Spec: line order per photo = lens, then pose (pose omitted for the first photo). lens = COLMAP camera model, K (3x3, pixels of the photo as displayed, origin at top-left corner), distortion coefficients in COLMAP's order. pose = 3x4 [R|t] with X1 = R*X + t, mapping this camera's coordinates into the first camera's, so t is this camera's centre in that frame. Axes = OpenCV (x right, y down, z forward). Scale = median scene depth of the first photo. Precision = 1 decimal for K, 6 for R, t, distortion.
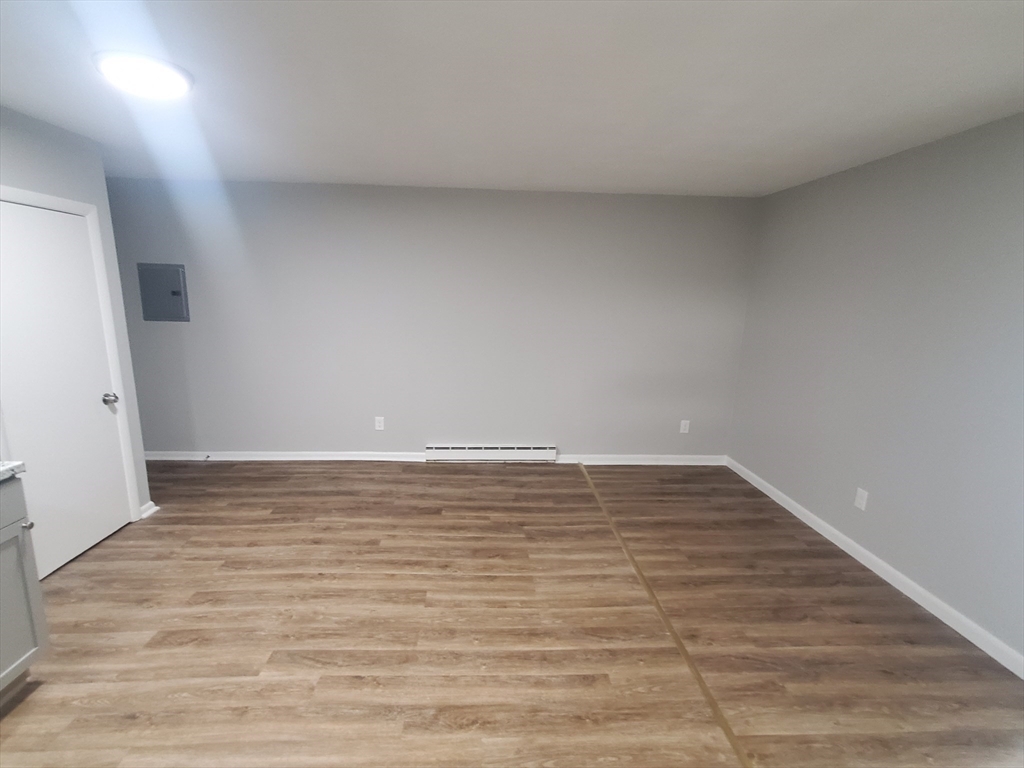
lens RADIAL K [[492.3, 0, 506.1], [0, 492.3, 398.9], [0, 0, 1]] dist [0.000357, 0.000478]
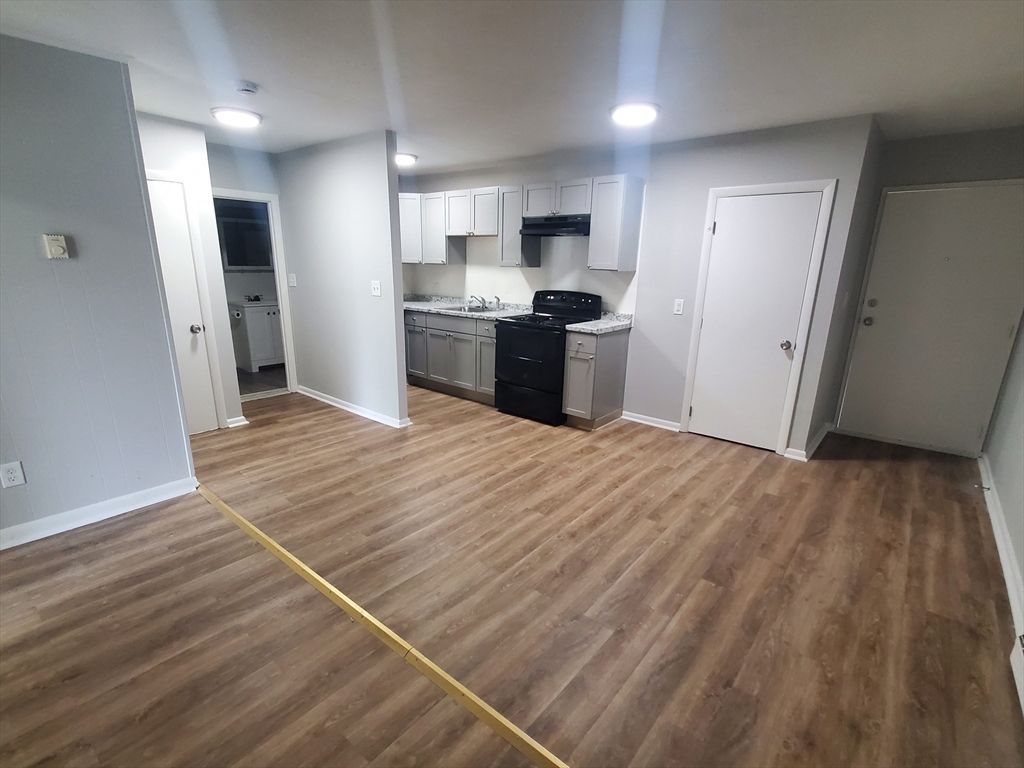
lens RADIAL K [[492.3, 0, 506.1], [0, 492.3, 398.9], [0, 0, 1]] dist [0.000357, 0.000478]
pose [[-0.677862, 0.165010, -0.716432, 0.618218], [-0.189342, 0.902431, 0.386999, -0.245284], [0.710389, 0.397983, -0.580480, 1.401811]]
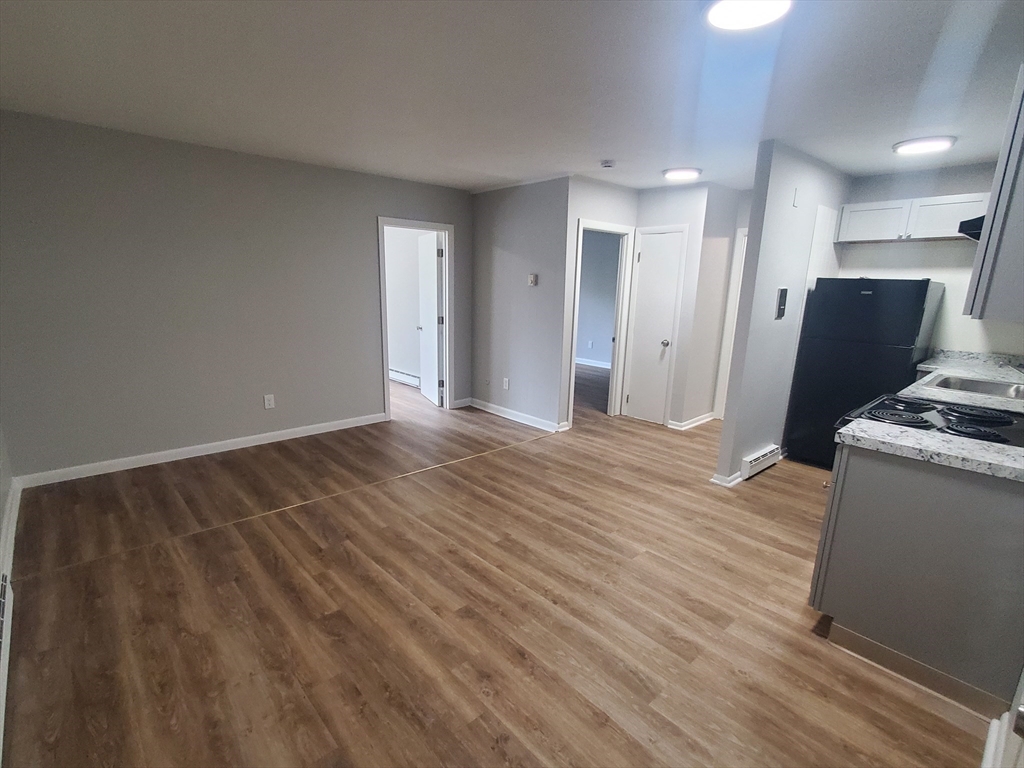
lens RADIAL K [[492.3, 0, 506.1], [0, 492.3, 398.9], [0, 0, 1]] dist [0.000357, 0.000478]
pose [[-0.634312, -0.217389, 0.741883, -0.859591], [0.126645, 0.917465, 0.377120, -0.284114], [-0.762633, 0.333167, -0.554427, 1.396395]]
